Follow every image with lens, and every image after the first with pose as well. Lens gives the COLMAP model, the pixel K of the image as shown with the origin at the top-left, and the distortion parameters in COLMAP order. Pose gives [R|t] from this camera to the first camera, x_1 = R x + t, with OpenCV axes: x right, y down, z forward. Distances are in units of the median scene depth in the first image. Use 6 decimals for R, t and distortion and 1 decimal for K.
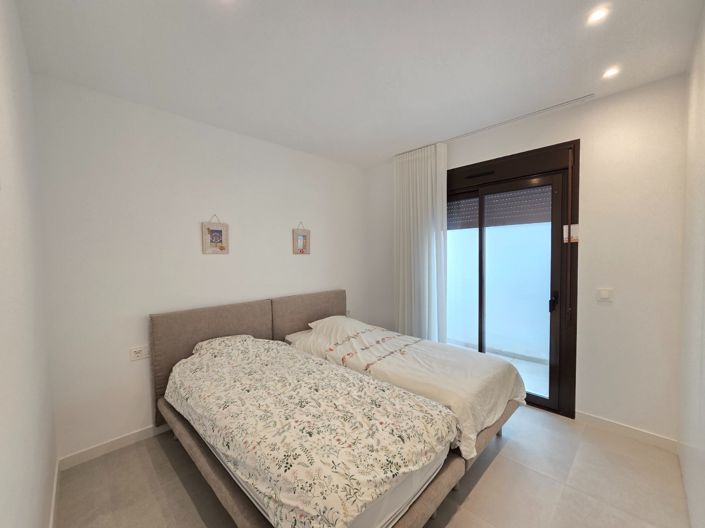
lens RADIAL K [[285.4, 0, 352.9], [0, 285.4, 268.5], [0, 0, 1]] dist [-0.001310, -0.000148]
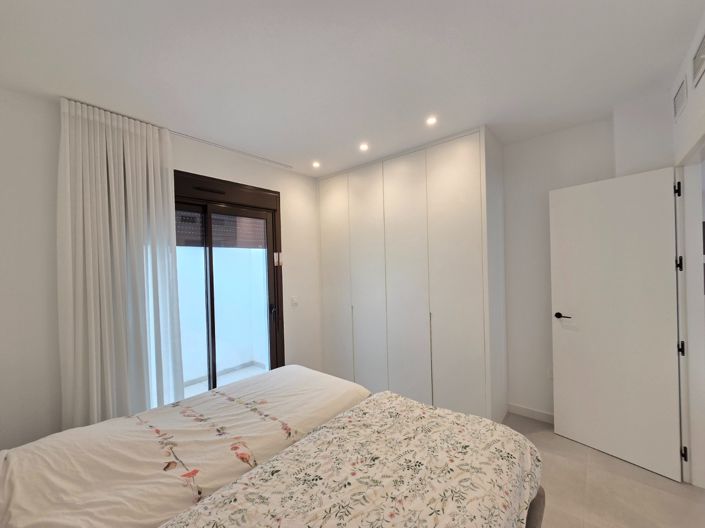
lens RADIAL K [[285.4, 0, 352.9], [0, 285.4, 266.0], [0, 0, 1]] dist [-0.001310, -0.000148]
pose [[-0.076773, 0.019287, 0.996862, -0.623361], [0.075657, 0.997043, -0.013464, -0.044908], [-0.994174, 0.074386, -0.078005, 0.776711]]
